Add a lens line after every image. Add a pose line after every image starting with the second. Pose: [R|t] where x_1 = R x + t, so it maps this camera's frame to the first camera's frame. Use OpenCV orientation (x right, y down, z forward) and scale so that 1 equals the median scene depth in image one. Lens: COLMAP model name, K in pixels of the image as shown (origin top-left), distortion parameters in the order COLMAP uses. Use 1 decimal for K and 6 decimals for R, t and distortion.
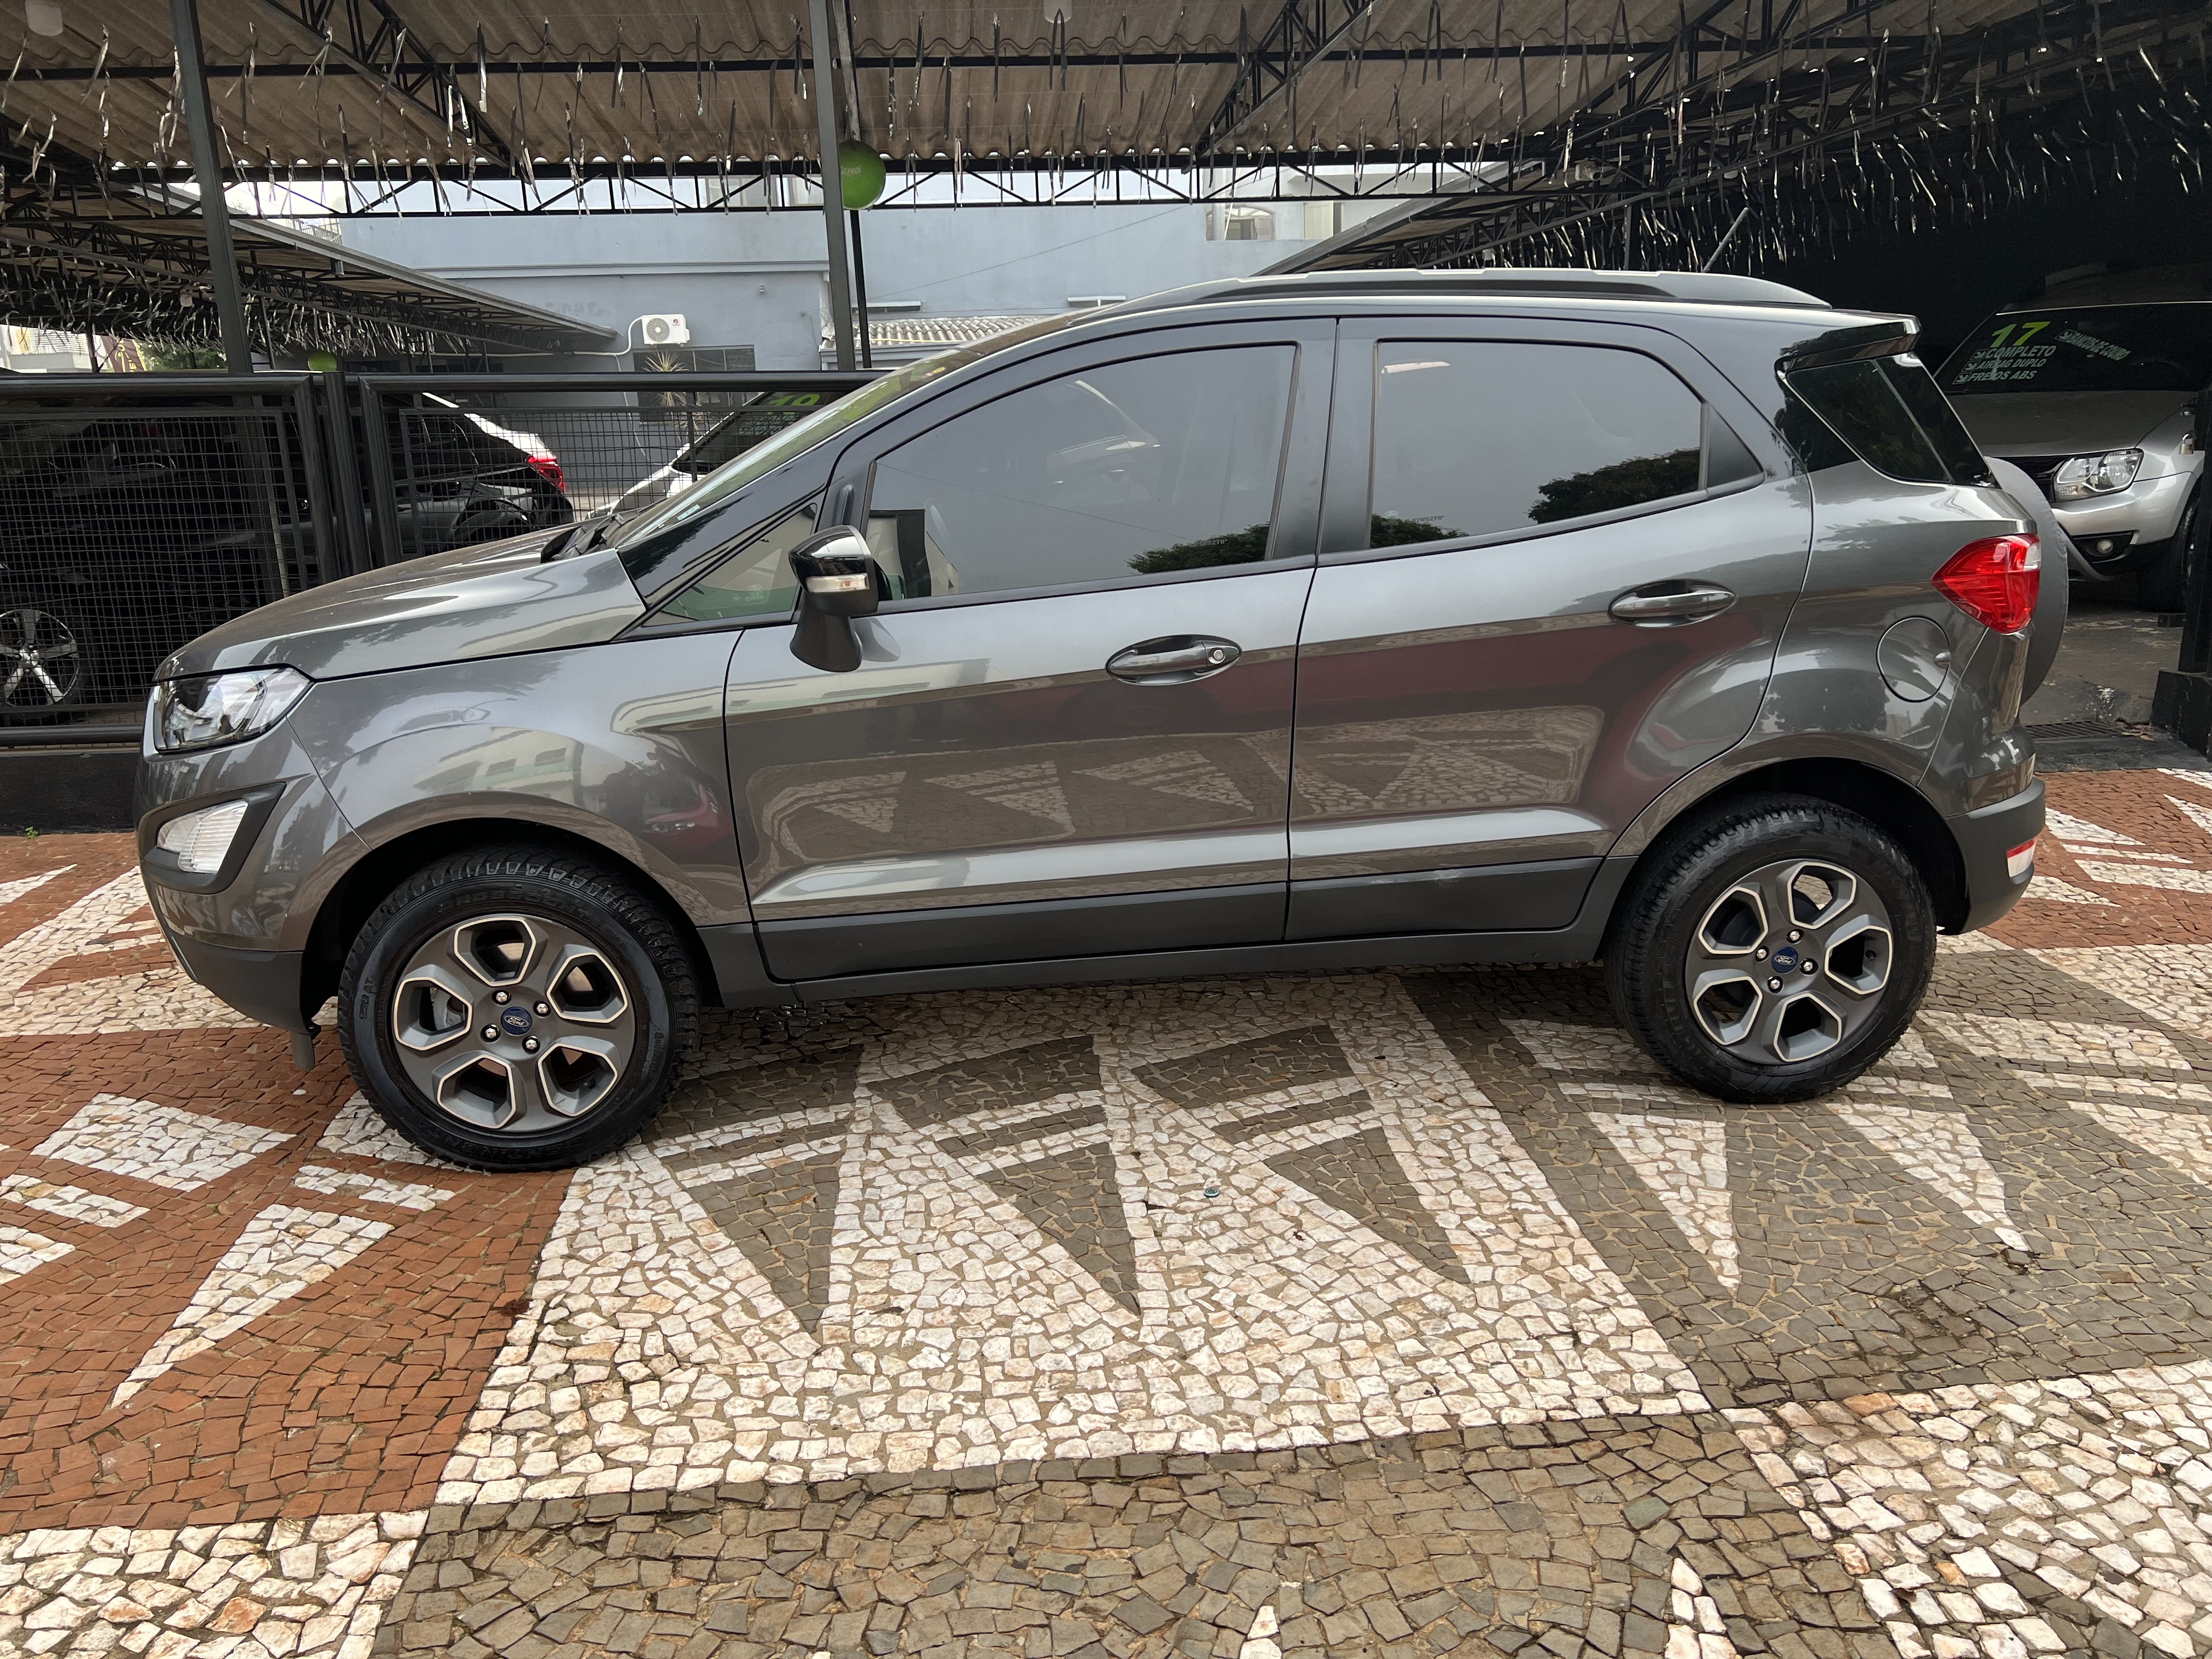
lens RADIAL K [[1669.4, 0, 1111.2], [0, 1669.4, 832.6], [0, 0, 1]] dist [0.049716, -0.052377]
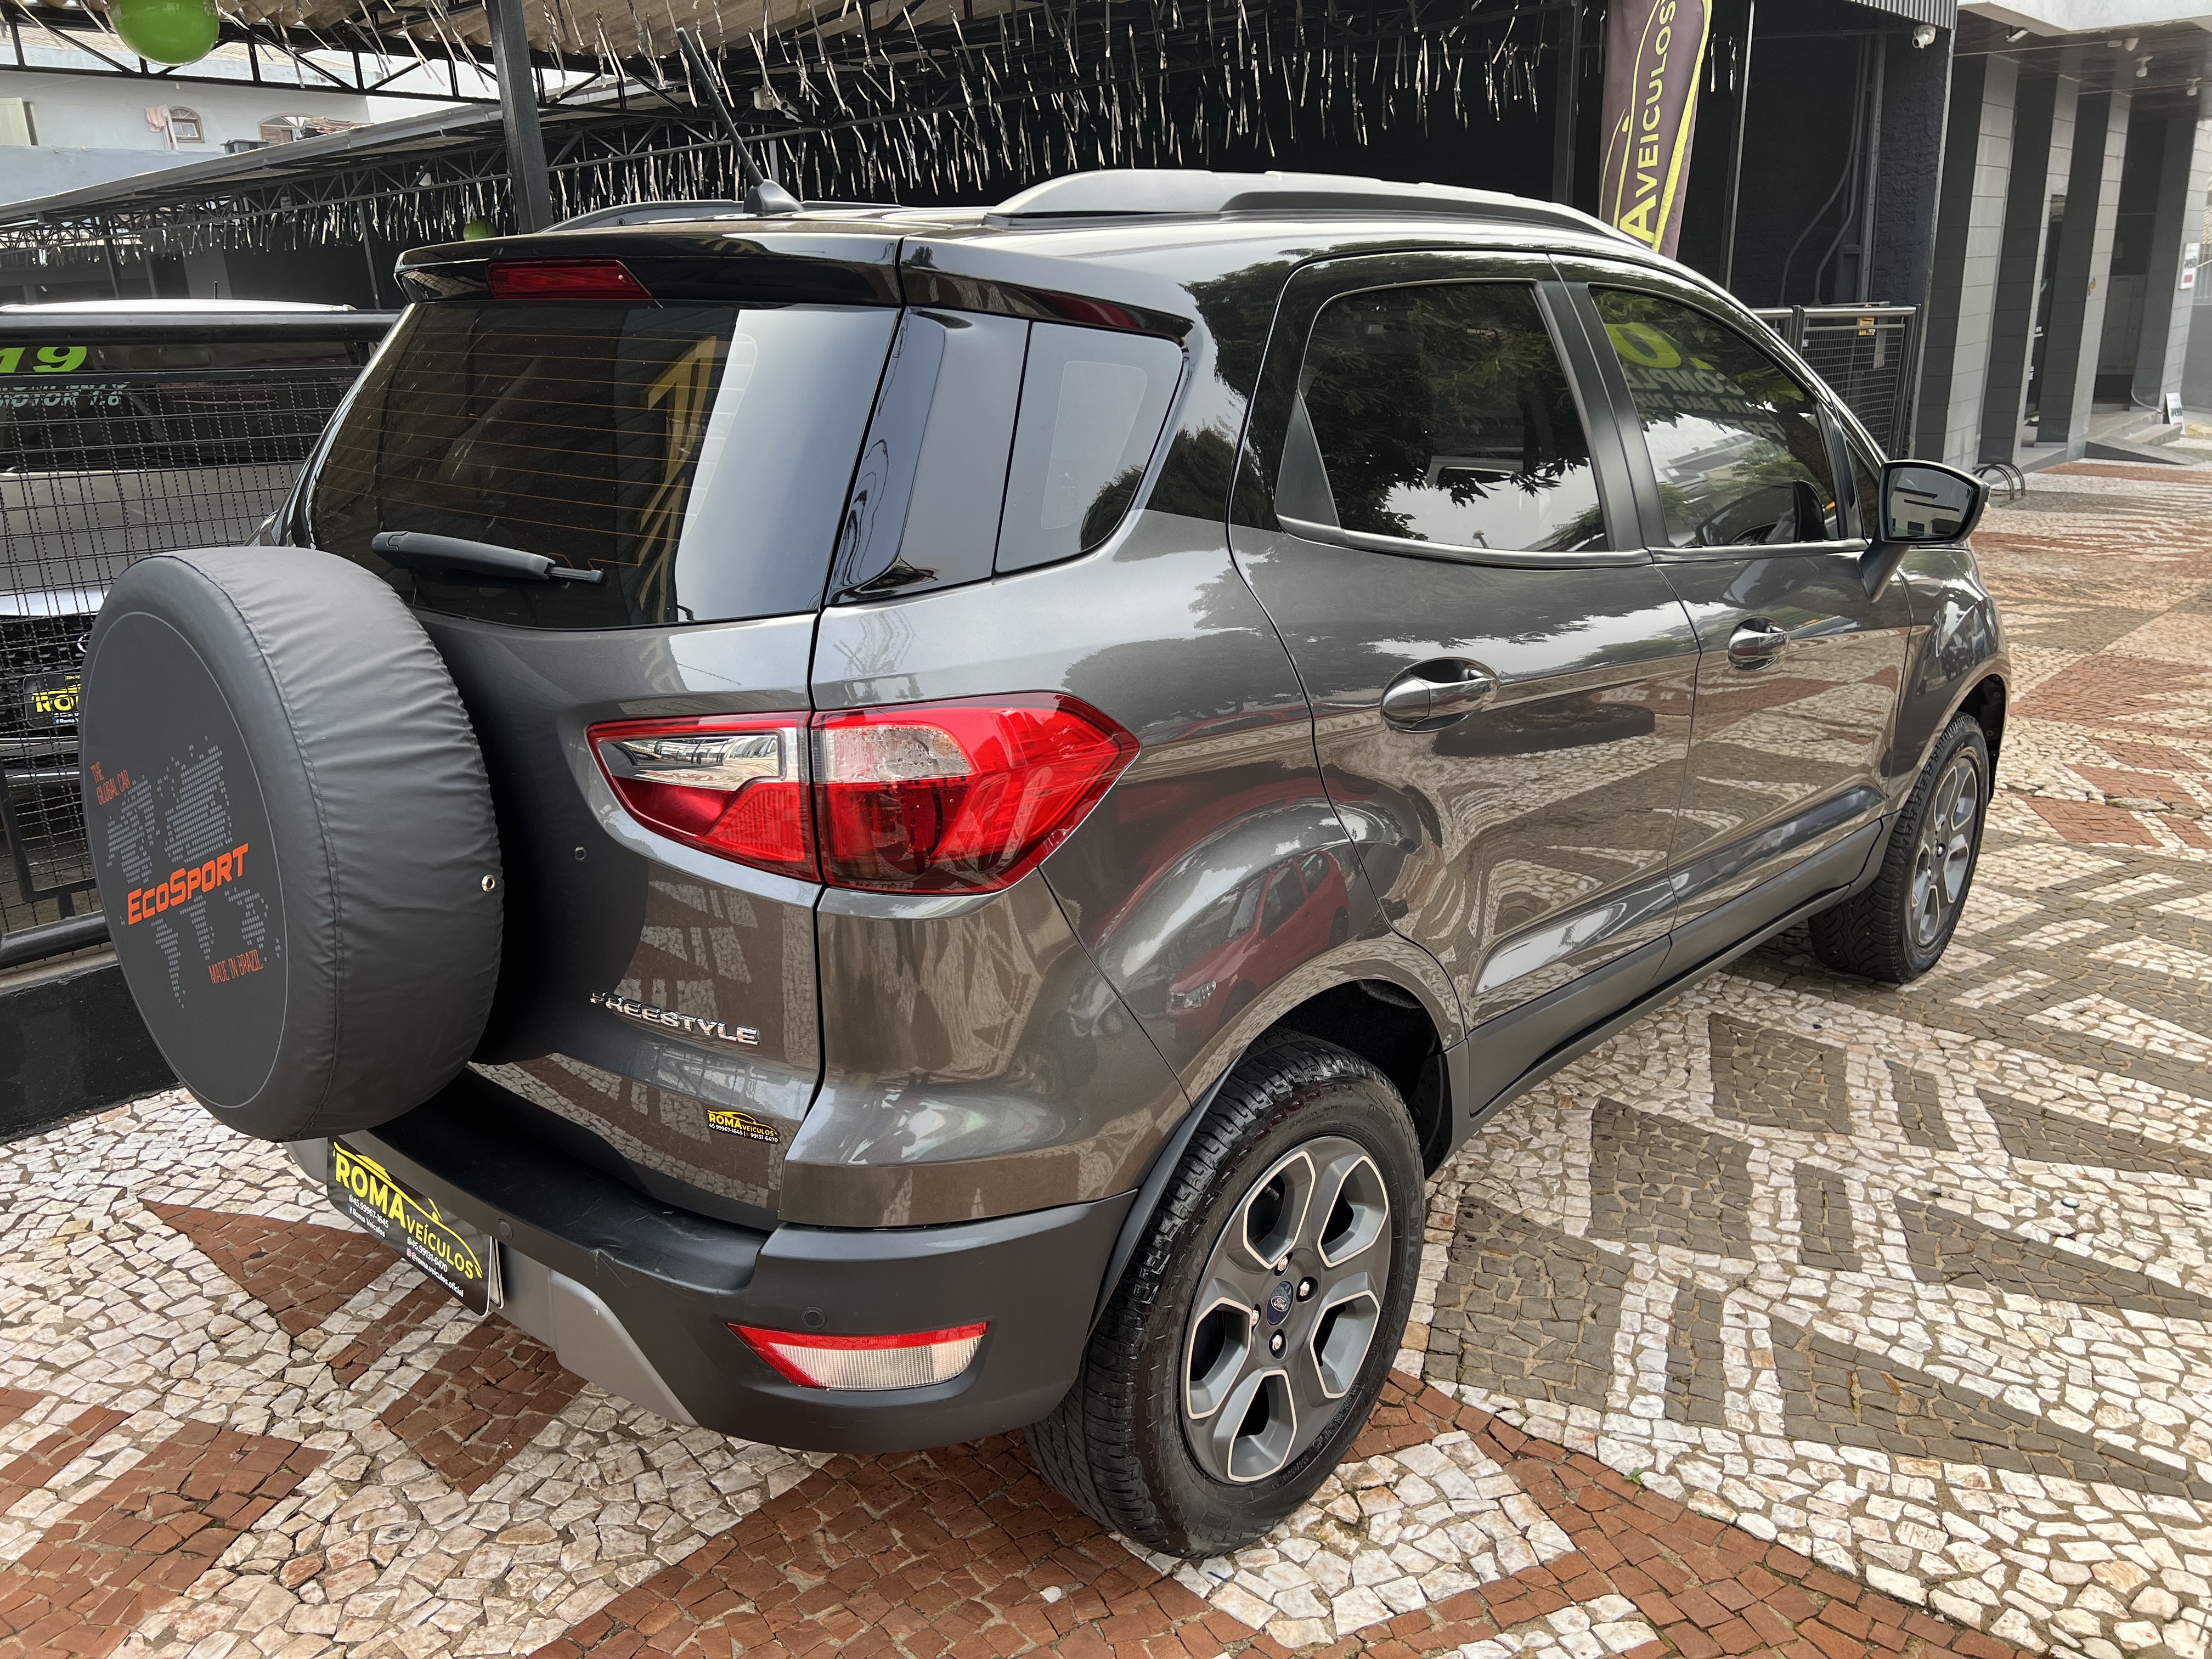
lens RADIAL K [[1669.4, 0, 1097.1], [0, 1669.4, 846.0], [0, 0, 1]] dist [0.049716, -0.052377]
pose [[0.735230, -0.201498, 0.647174, -0.955910], [0.176864, 0.978746, 0.103805, -0.181077], [-0.654336, 0.038141, 0.755242, 0.670387]]
